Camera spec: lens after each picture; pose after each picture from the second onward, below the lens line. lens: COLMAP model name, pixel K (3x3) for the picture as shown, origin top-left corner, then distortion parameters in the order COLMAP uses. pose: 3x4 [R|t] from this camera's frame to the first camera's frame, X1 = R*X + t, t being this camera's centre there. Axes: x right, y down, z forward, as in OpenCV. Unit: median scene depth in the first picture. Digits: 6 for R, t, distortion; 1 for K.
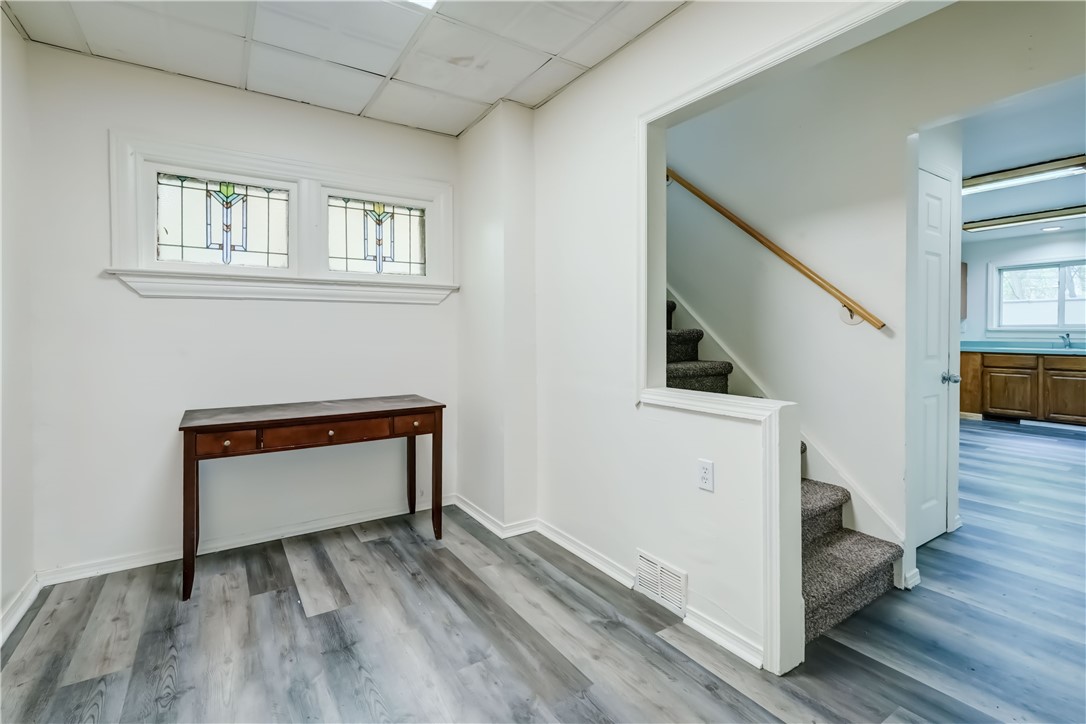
lens RADIAL K [[482.8, 0, 540.5], [0, 482.8, 332.5], [0, 0, 1]] dist [-0.000224, 0.000561]
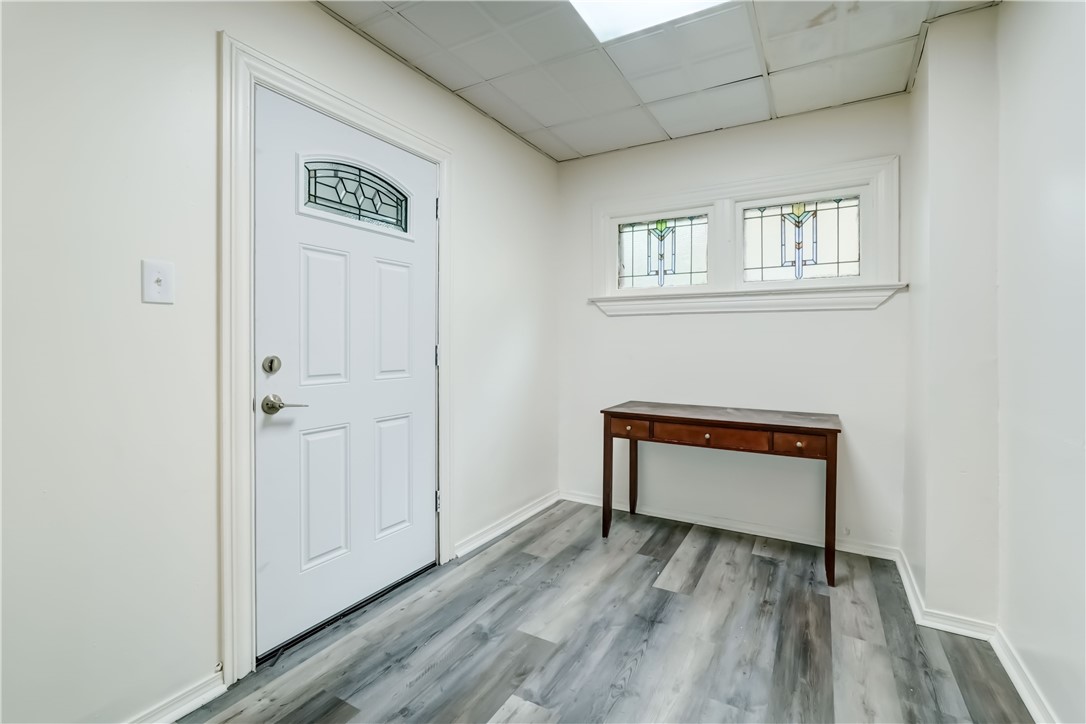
lens RADIAL K [[493.9, 0, 565.7], [0, 493.9, 346.2], [0, 0, 1]] dist [-0.026621, 0.014407]
pose [[0.475498, 0.010929, -0.879649, 0.358168], [-0.007038, 0.999938, 0.008619, 0.001813], [0.879689, 0.002093, 0.475545, 0.198807]]
